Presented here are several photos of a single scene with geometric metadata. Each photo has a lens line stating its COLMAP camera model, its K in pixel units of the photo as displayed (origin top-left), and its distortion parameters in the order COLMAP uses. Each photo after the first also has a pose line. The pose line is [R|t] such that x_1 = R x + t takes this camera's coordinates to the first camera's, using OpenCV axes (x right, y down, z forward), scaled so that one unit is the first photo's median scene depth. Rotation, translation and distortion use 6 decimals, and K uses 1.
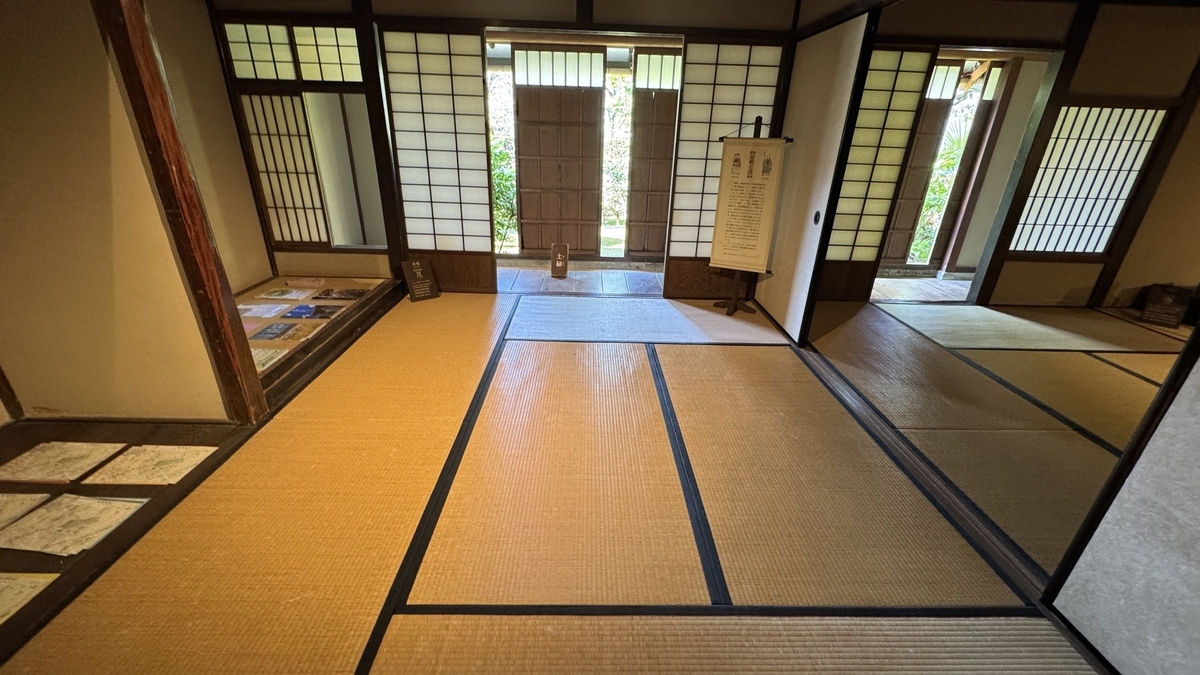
lens RADIAL K [[481.5, 0, 599.8], [0, 481.5, 333.8], [0, 0, 1]] dist [0.001930, -0.000209]
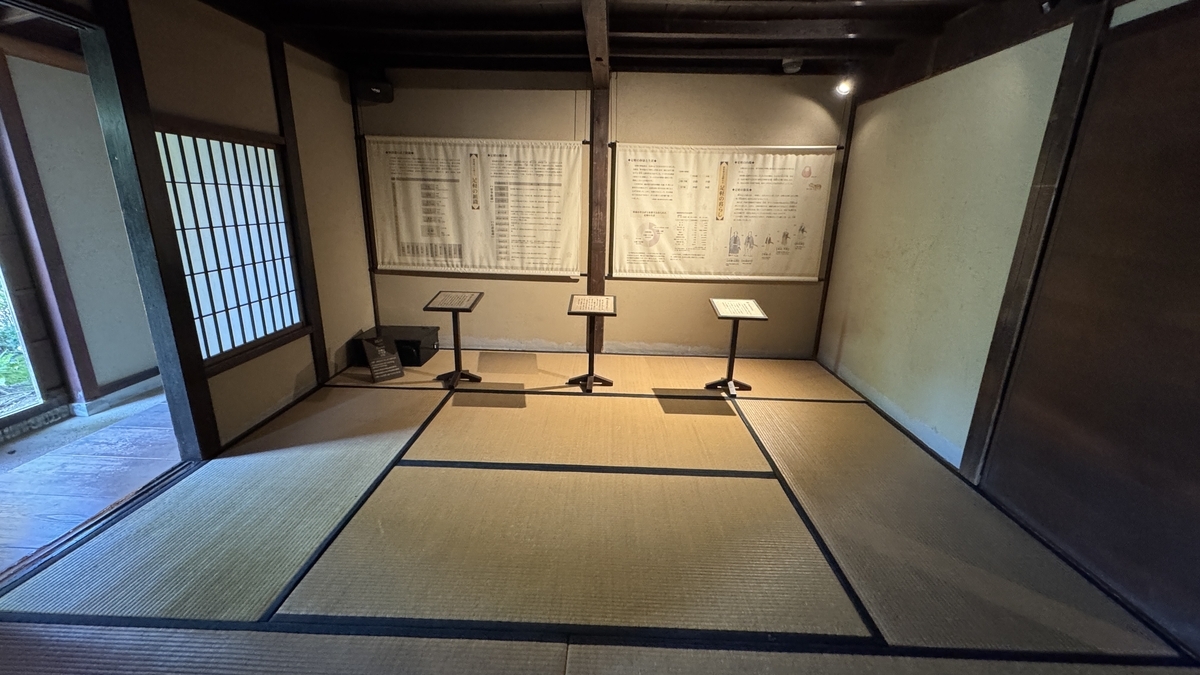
lens RADIAL K [[481.5, 0, 595.8], [0, 481.5, 333.3], [0, 0, 1]] dist [0.001930, -0.000209]
pose [[0.054778, -0.296670, 0.953408, 0.306607], [0.372527, 0.891970, 0.256149, -0.175207], [-0.926403, 0.341139, 0.159378, 0.431296]]
